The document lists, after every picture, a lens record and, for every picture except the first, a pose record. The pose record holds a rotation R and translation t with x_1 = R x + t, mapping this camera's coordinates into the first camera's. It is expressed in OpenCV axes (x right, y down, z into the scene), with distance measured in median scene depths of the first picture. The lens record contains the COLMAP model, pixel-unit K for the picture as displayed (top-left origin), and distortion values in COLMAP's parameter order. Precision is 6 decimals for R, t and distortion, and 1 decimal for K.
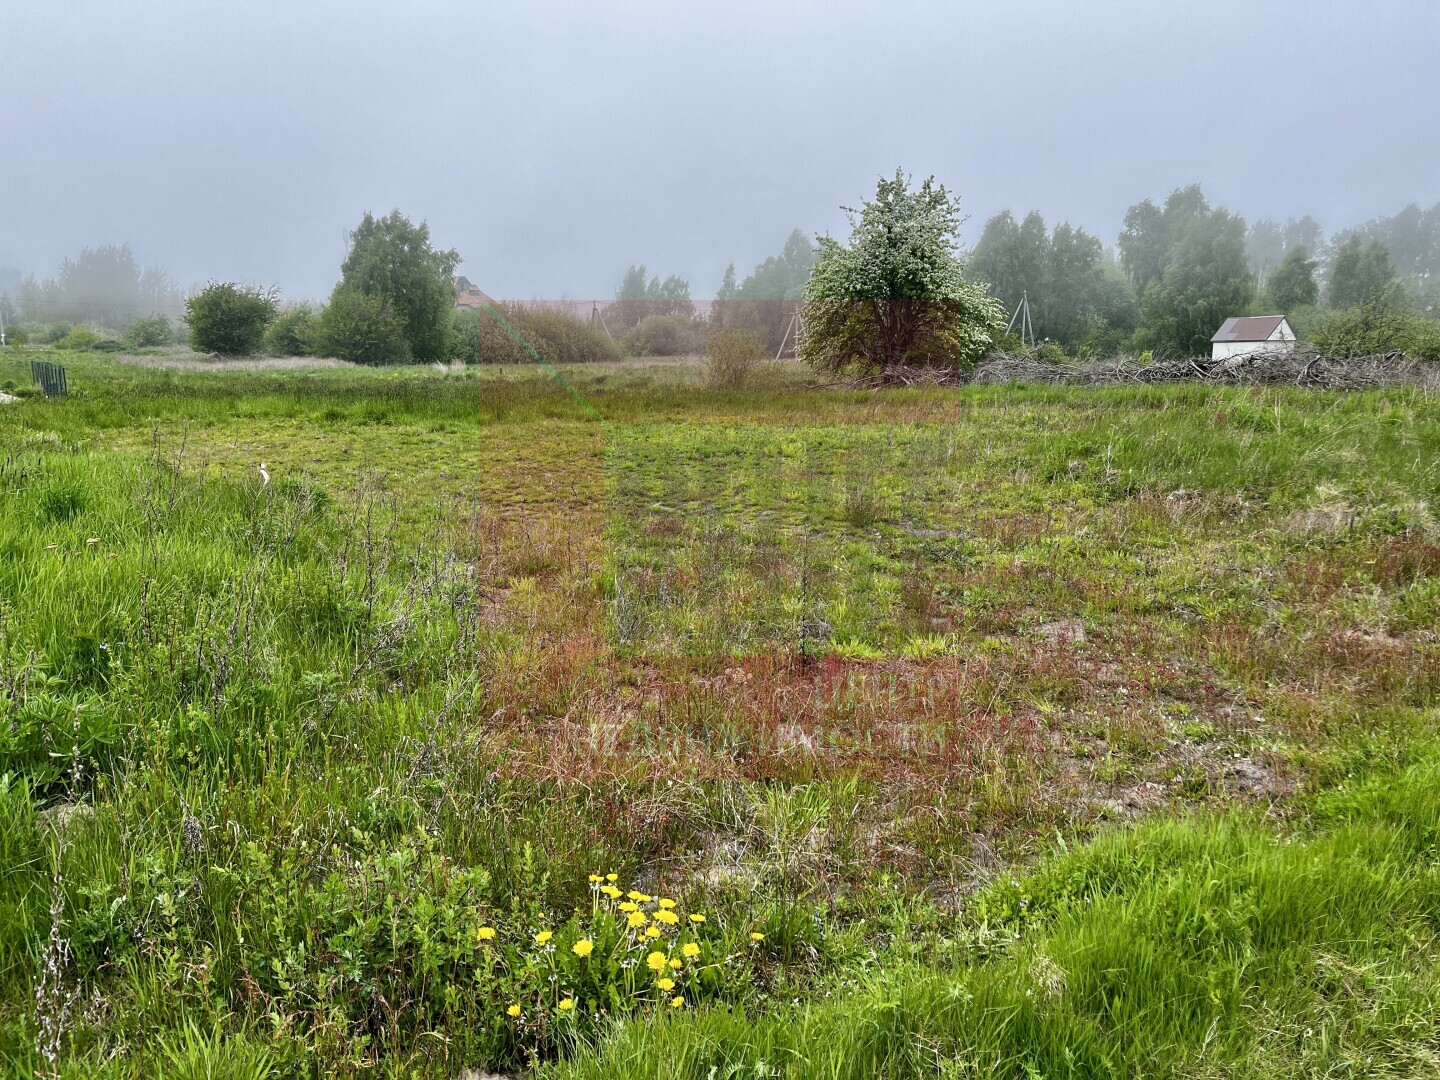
lens RADIAL K [[1078.4, 0, 720.0], [0, 1078.4, 540.0], [0, 0, 1]] dist [0.061100, -0.075309]
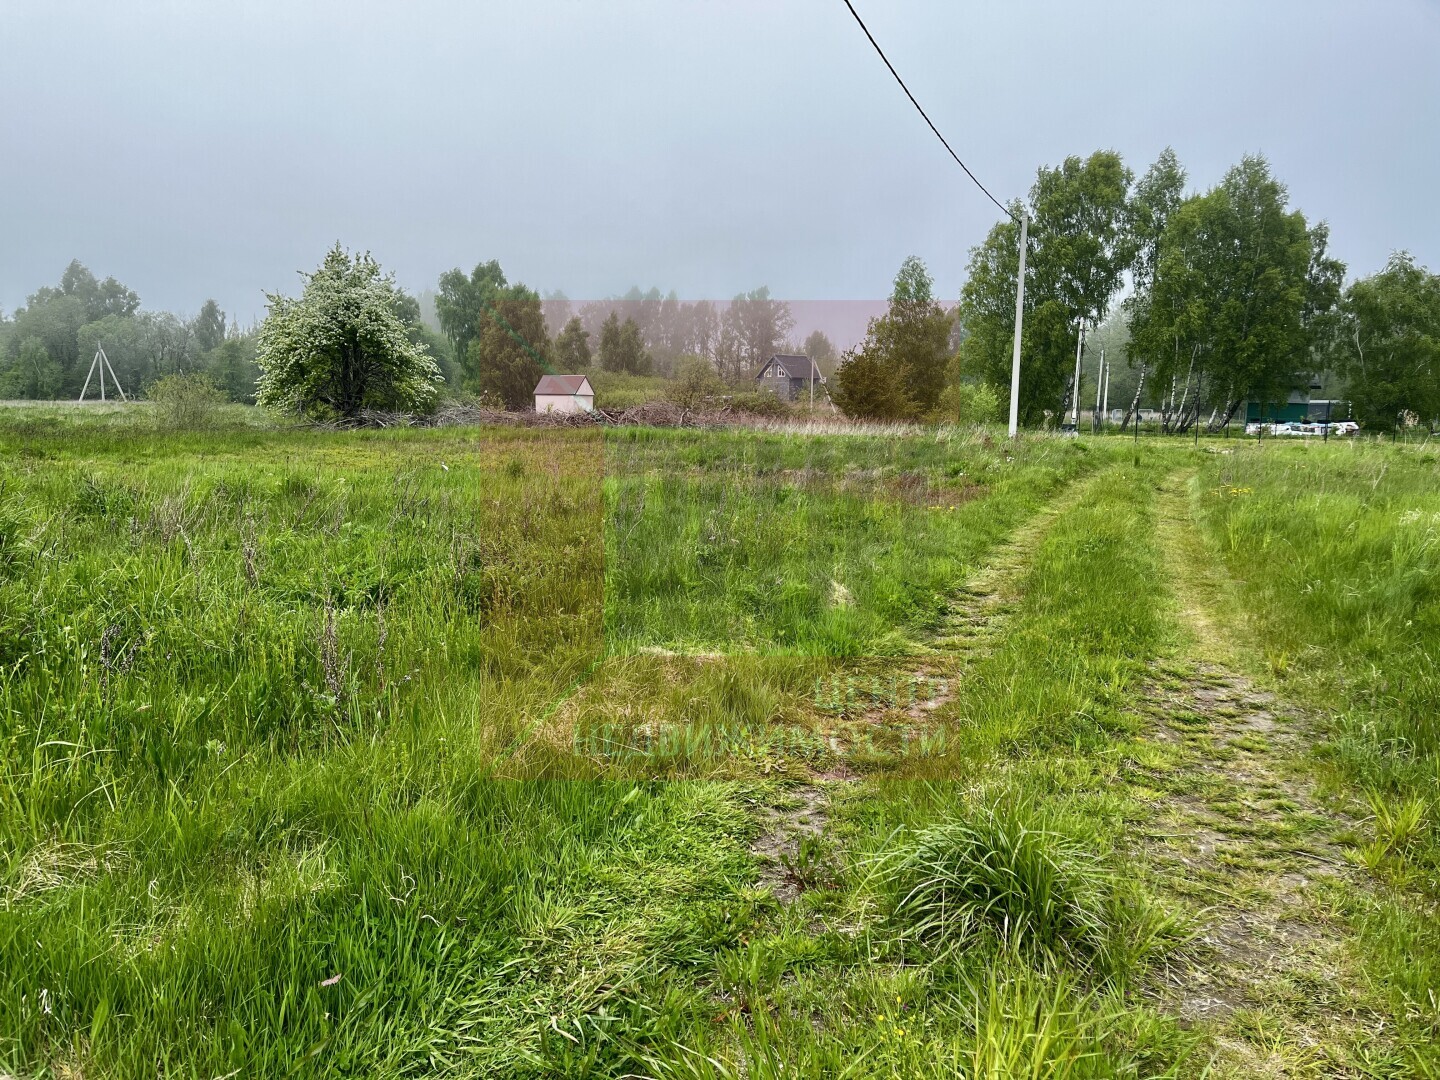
lens RADIAL K [[1076.6, 0, 710.2], [0, 1076.6, 545.1], [0, 0, 1]] dist [0.069258, -0.089427]
pose [[0.800637, -0.065281, 0.595583, -0.197446], [0.087229, 0.996156, -0.008074, 0.021893], [-0.592767, 0.058416, 0.803253, -0.130304]]
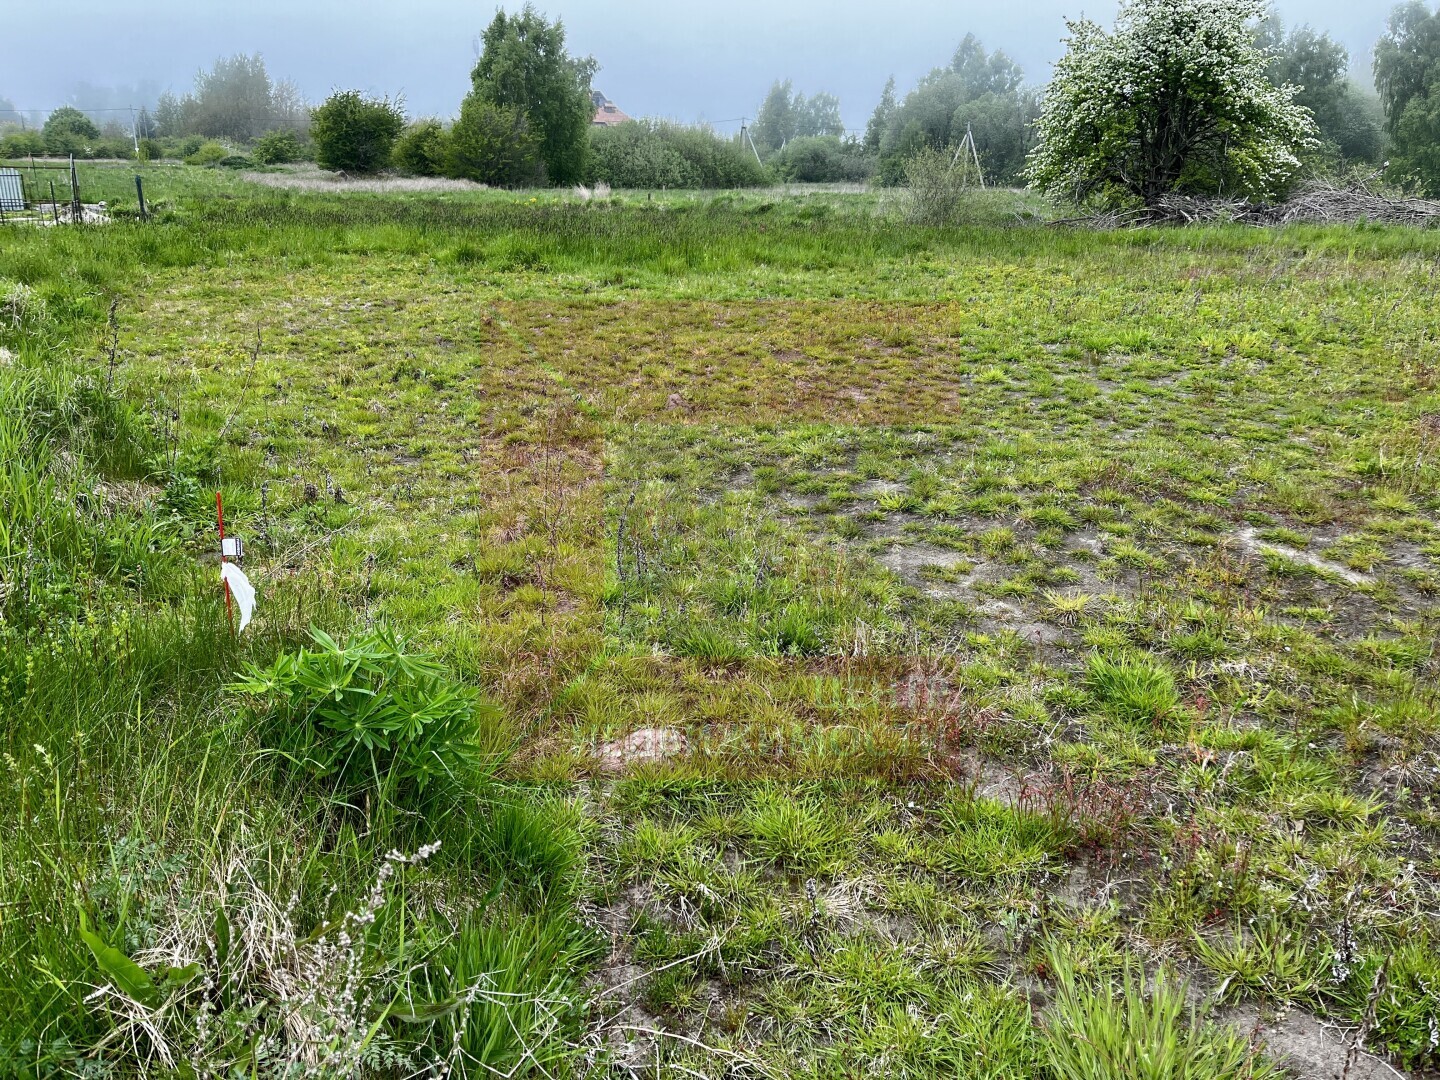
lens RADIAL K [[1076.6, 0, 710.2], [0, 1076.6, 545.1], [0, 0, 1]] dist [0.069258, -0.089427]
pose [[0.992017, 0.053507, -0.114185, -0.047175], [-0.035484, 0.987371, 0.154399, -0.018906], [0.121005, -0.149115, 0.981388, 0.129137]]
